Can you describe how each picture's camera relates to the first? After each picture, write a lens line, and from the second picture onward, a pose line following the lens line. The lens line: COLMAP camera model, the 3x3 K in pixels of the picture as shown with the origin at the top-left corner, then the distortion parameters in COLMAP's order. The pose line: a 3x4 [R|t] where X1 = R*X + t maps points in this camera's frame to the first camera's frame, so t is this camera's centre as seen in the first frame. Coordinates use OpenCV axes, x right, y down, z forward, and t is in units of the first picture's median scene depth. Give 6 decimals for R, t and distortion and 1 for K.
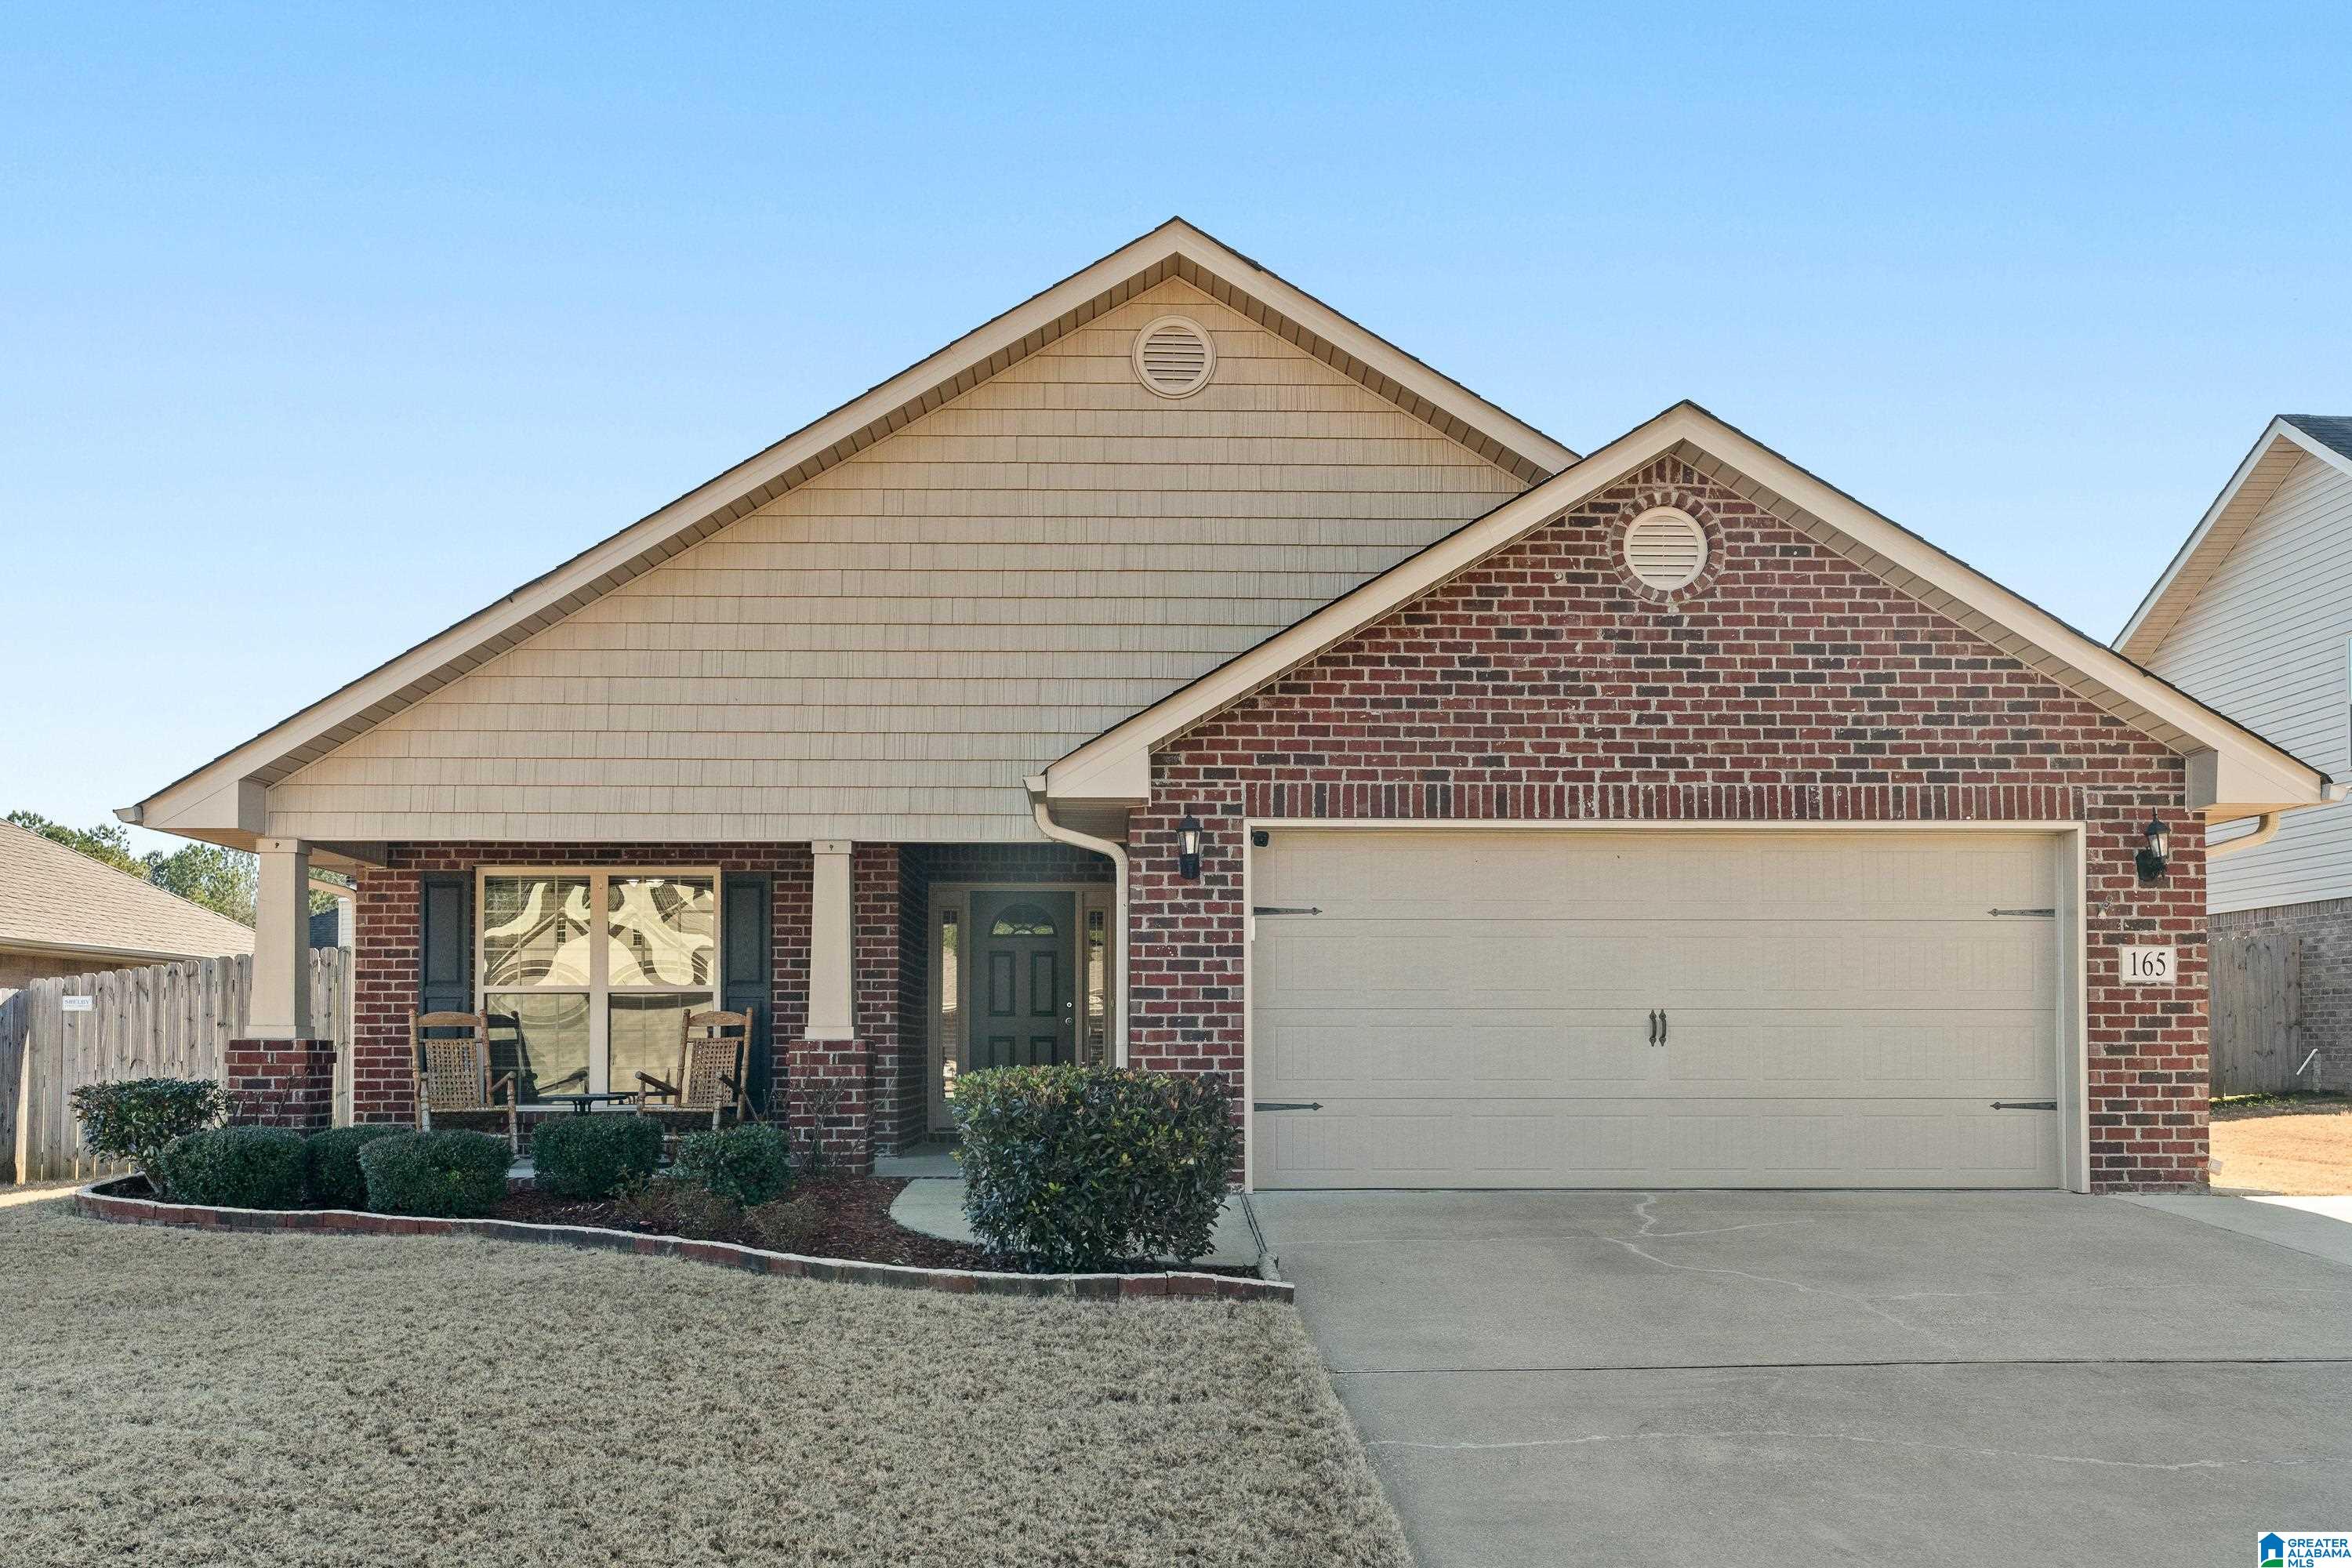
lens RADIAL K [[1906.4, 0, 1169.6], [0, 1906.4, 778.5], [0, 0, 1]] dist [0.005665, 0.009112]
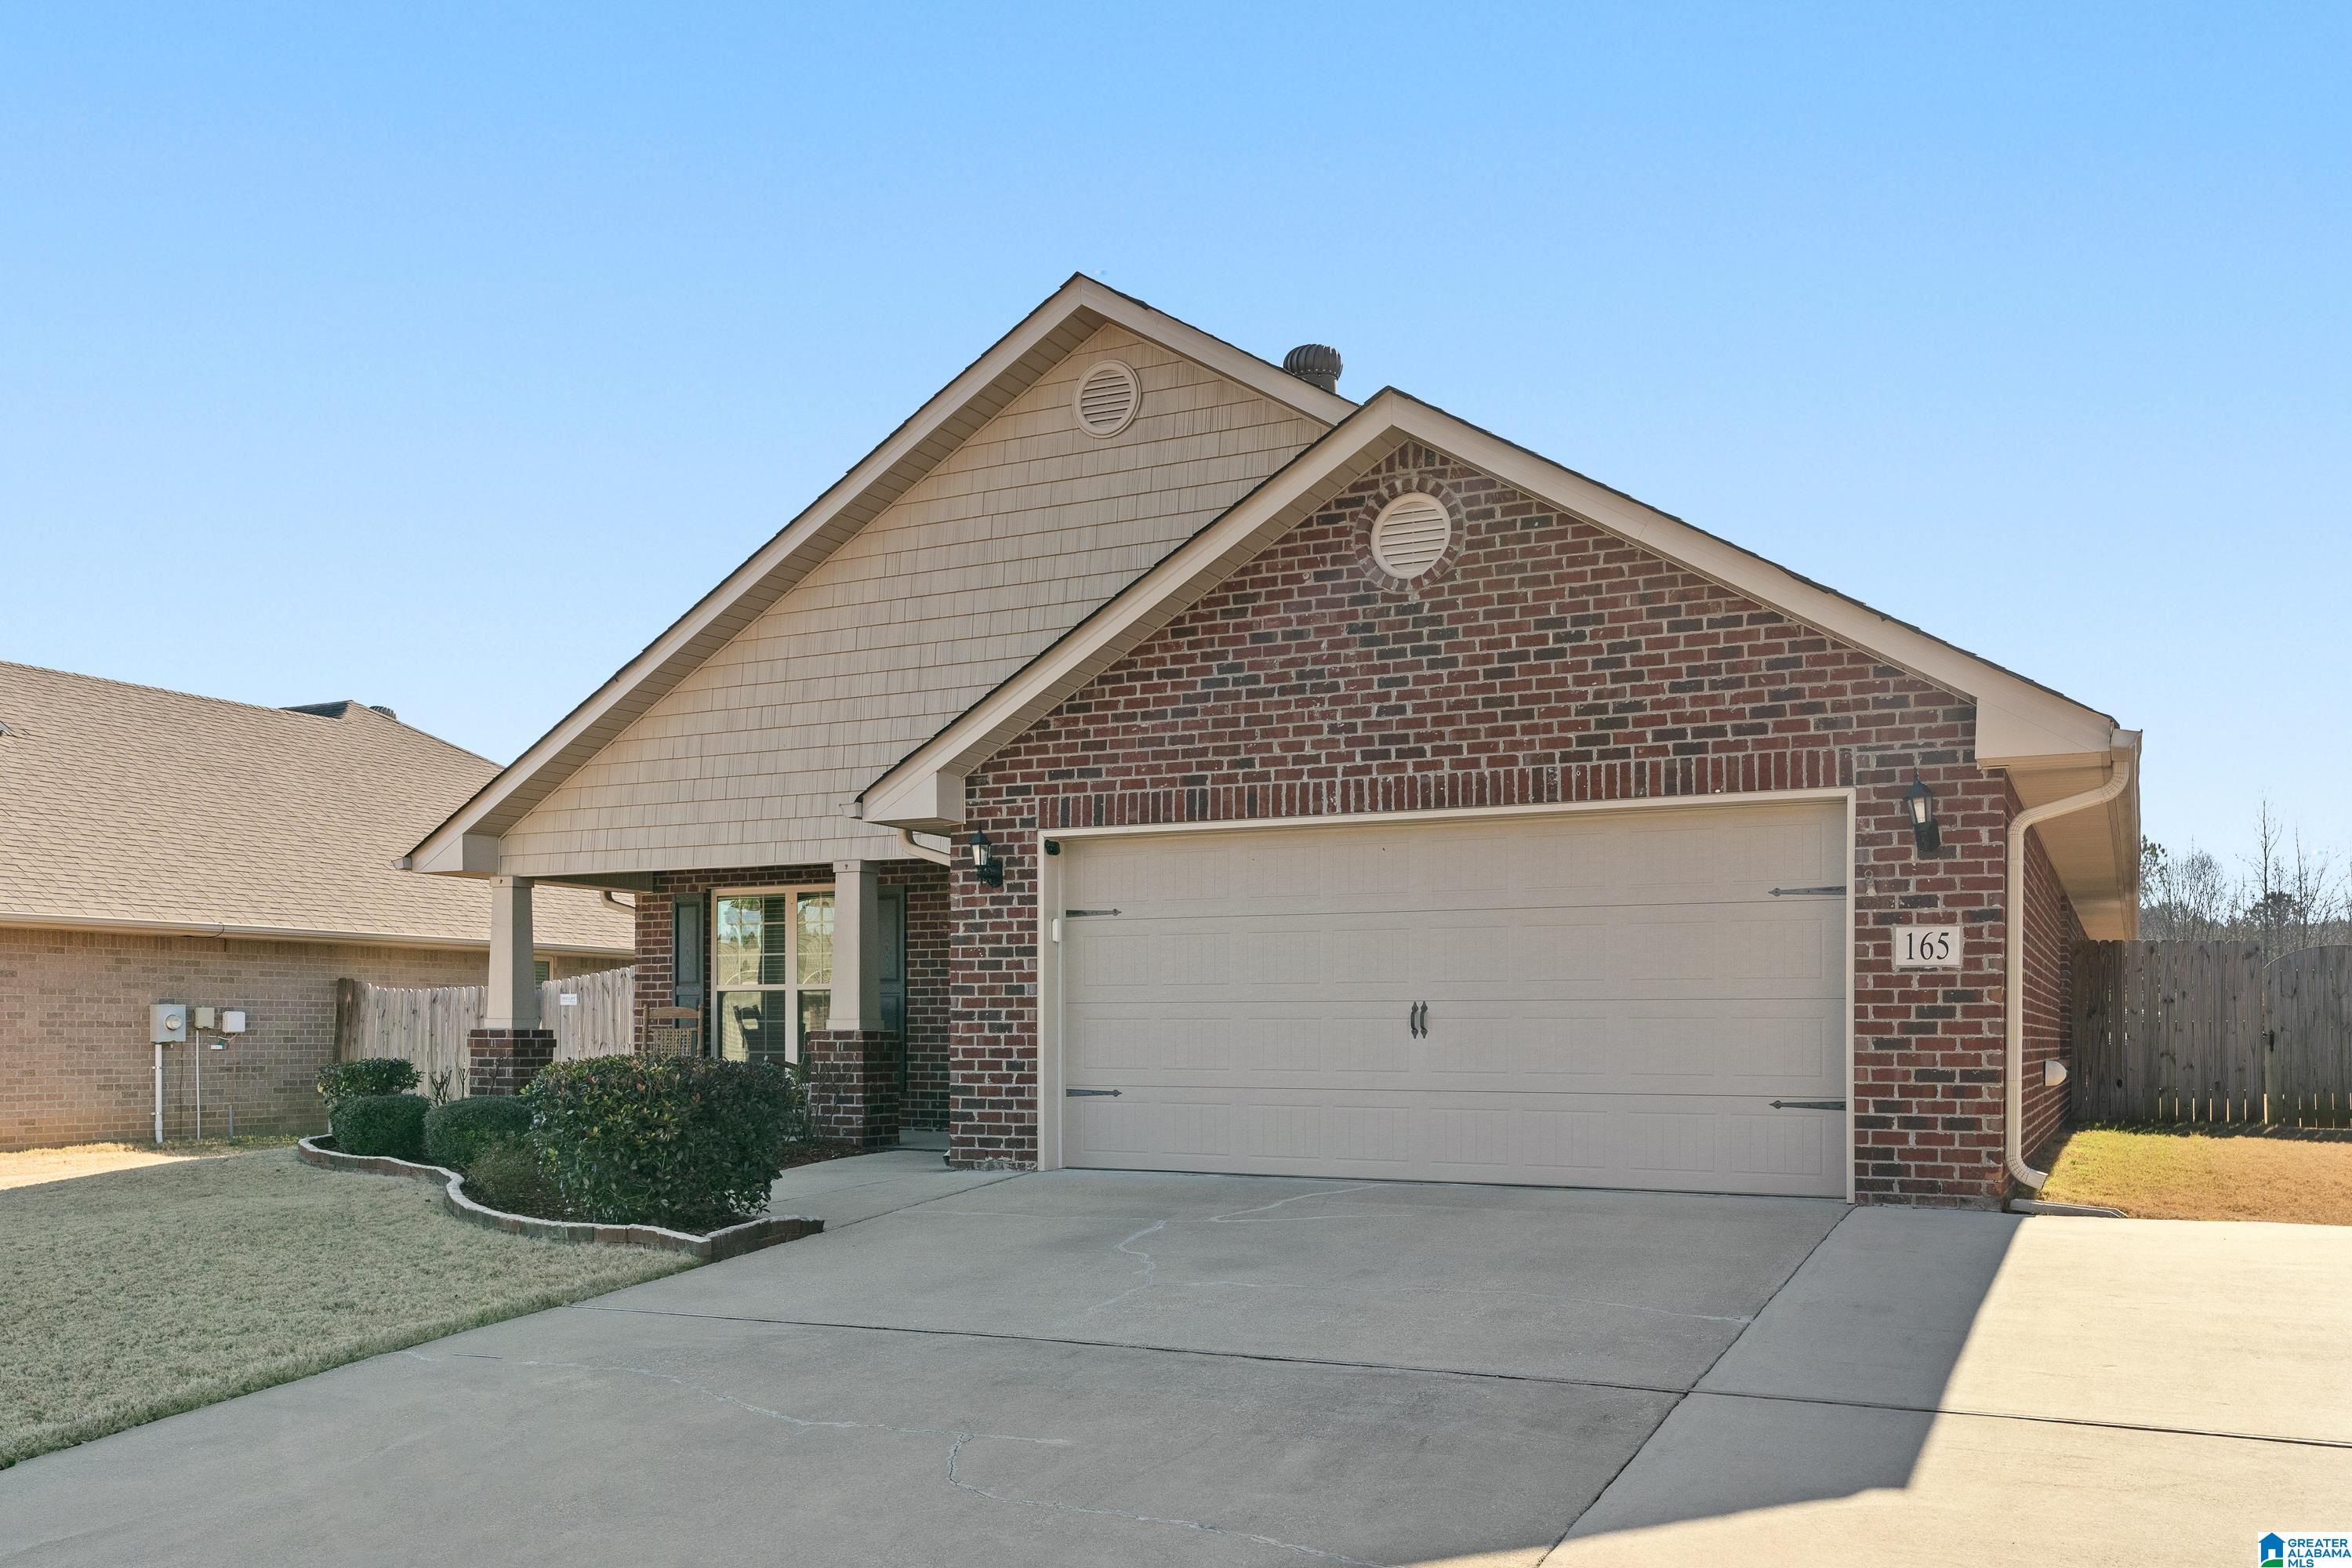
lens RADIAL K [[1906.4, 0, 1179.5], [0, 1906.4, 798.5], [0, 0, 1]] dist [0.005665, 0.009112]
pose [[0.881298, -0.055880, -0.469246, 0.620138], [0.064861, 0.997890, 0.002983, 0.004676], [0.468089, -0.033064, 0.883062, 0.068578]]
